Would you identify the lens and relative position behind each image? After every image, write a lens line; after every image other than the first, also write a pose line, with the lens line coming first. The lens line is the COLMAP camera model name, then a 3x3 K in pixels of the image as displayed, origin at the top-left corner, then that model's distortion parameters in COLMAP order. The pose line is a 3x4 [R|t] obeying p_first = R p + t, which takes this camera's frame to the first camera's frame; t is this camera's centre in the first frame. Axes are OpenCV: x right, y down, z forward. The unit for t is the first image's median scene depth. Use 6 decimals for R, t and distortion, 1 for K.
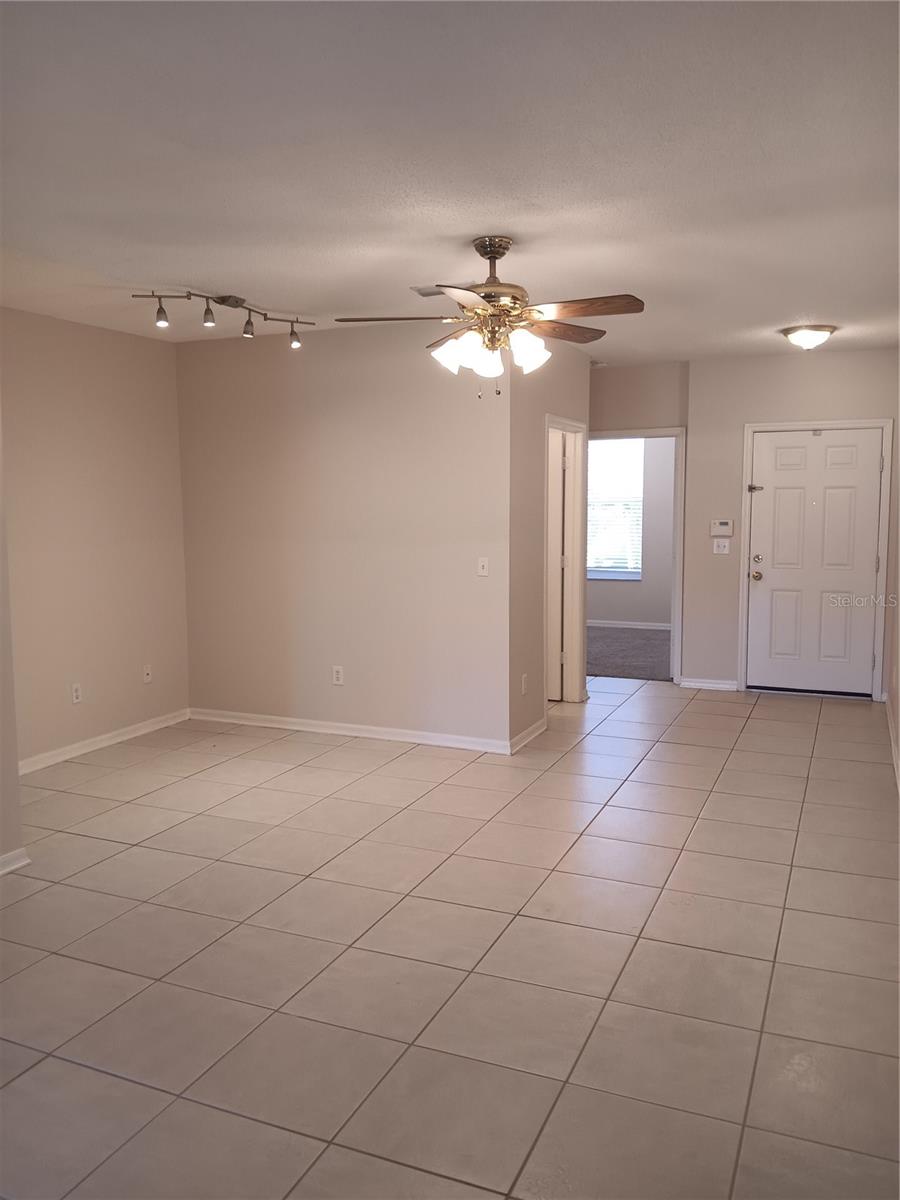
lens RADIAL K [[919.2, 0, 450.0], [0, 919.2, 600.0], [0, 0, 1]] dist [0.159907, -0.368952]
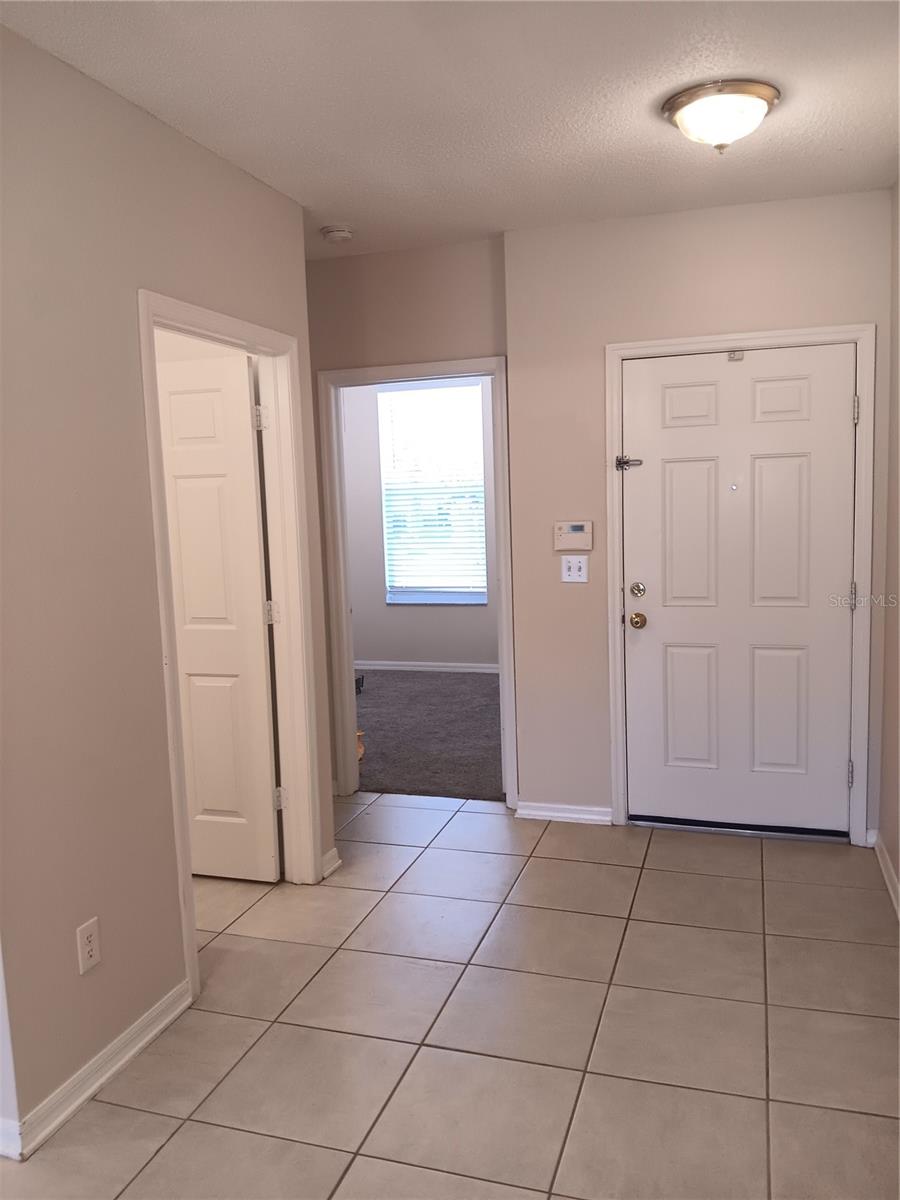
lens RADIAL K [[906.4, 0, 450.0], [0, 906.4, 600.0], [0, 0, 1]] dist [0.156464, -0.288253]
pose [[0.994683, -0.038254, 0.095615, 0.167497], [0.037465, 0.999248, 0.010031, -0.048156], [-0.095927, -0.006395, 0.995368, 0.470969]]
